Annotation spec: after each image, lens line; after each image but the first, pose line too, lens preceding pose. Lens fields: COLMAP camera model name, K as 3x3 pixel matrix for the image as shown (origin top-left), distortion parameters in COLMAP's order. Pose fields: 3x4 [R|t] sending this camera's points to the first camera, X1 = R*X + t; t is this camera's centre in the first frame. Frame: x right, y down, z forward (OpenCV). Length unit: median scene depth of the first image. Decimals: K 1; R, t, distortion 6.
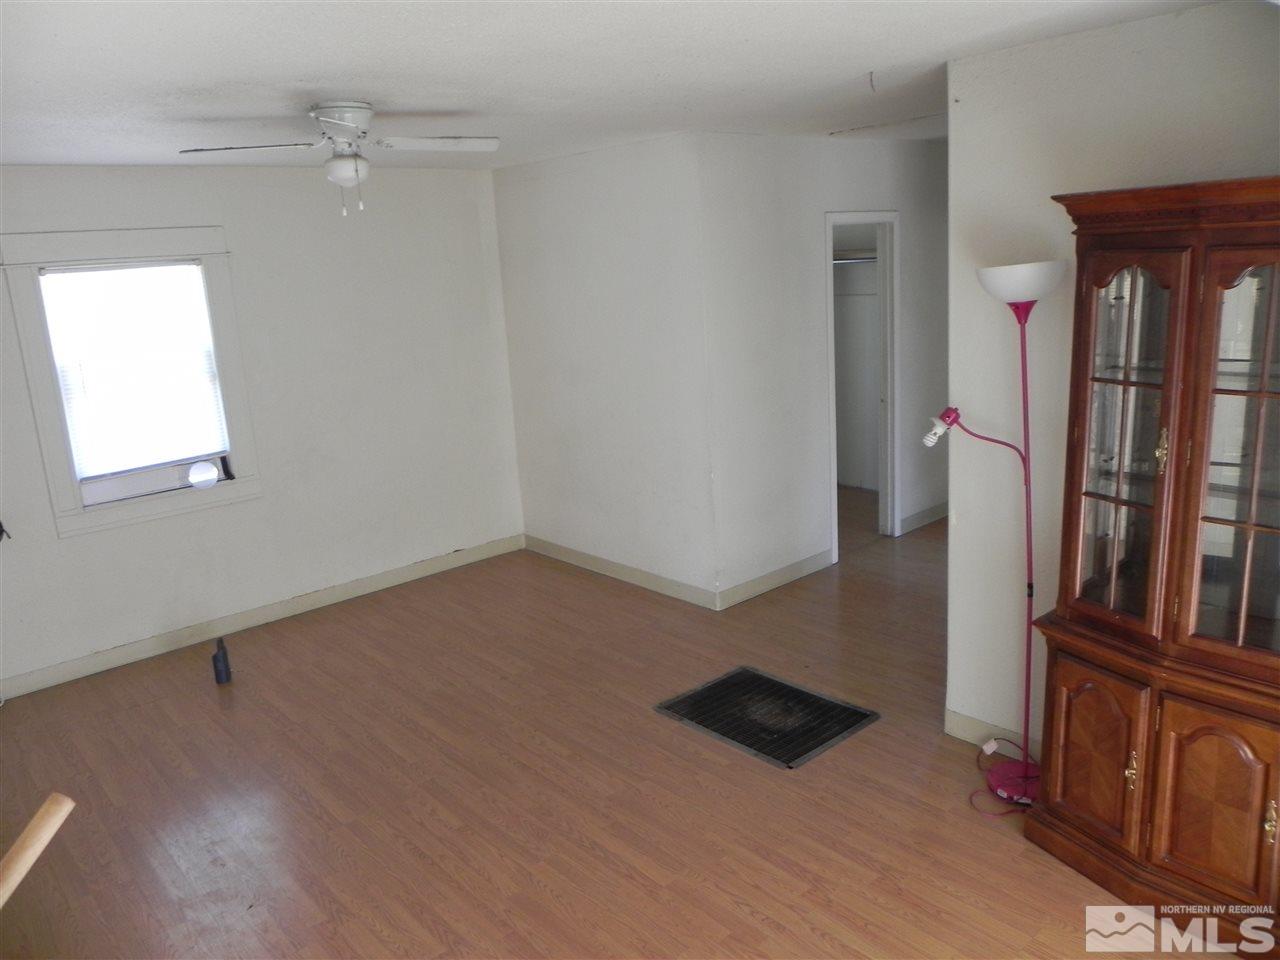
lens RADIAL K [[948.9, 0, 630.2], [0, 948.9, 472.8], [0, 0, 1]] dist [-0.018092, 0.009626]
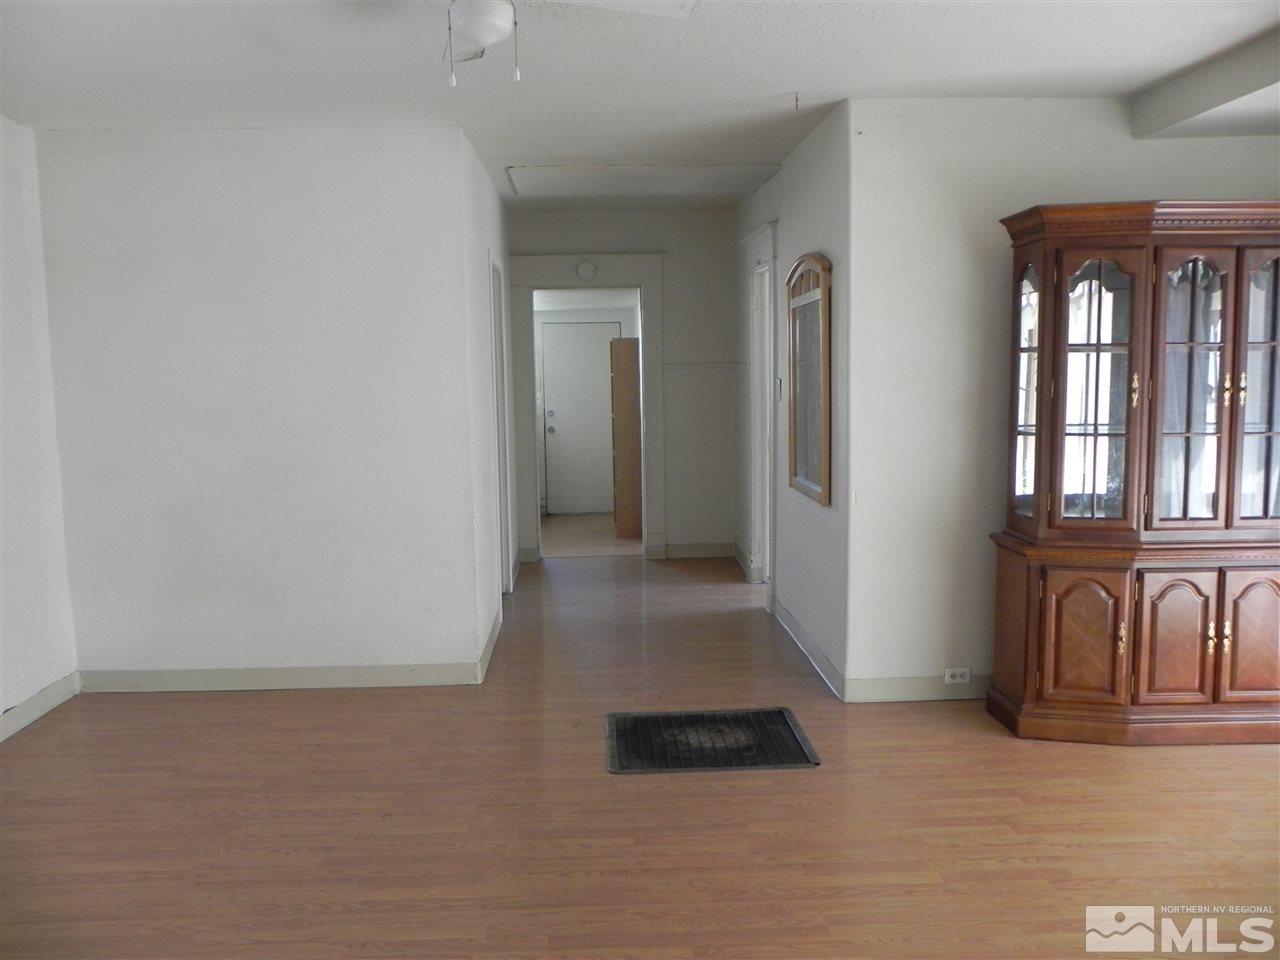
lens RADIAL K [[948.9, 0, 630.2], [0, 948.9, 472.8], [0, 0, 1]] dist [-0.018092, 0.009626]
pose [[0.621915, -0.034330, 0.782332, -0.835192], [0.148267, 0.986130, -0.074592, 0.076520], [-0.768920, 0.162384, 0.618379, 0.611528]]
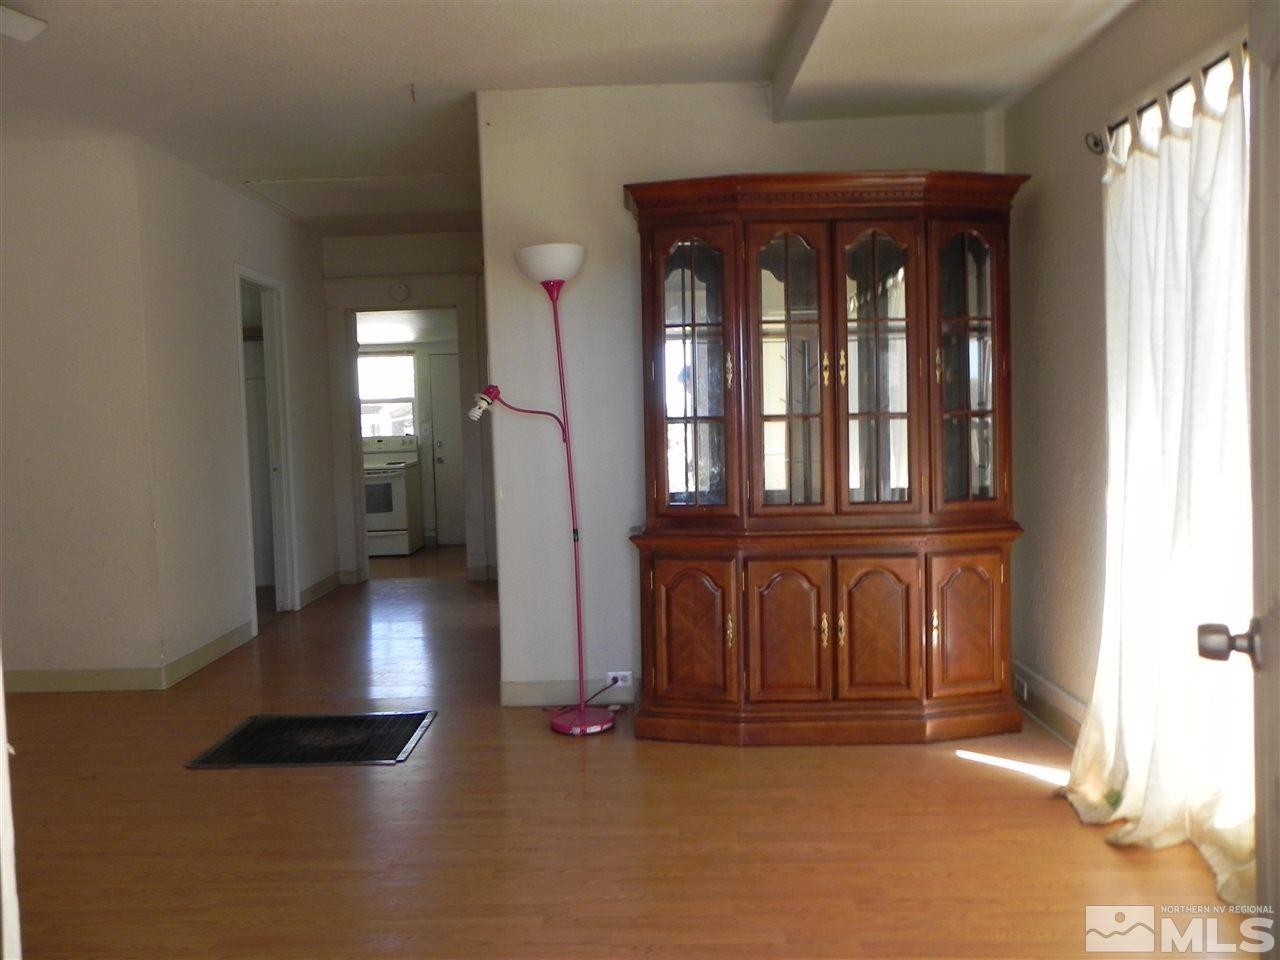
lens RADIAL K [[948.9, 0, 630.2], [0, 948.9, 472.8], [0, 0, 1]] dist [-0.018092, 0.009626]
pose [[0.663321, -0.001563, 0.748333, -0.452222], [0.153616, 0.978986, -0.134120, 0.234458], [-0.732398, 0.203921, 0.649623, 0.213146]]
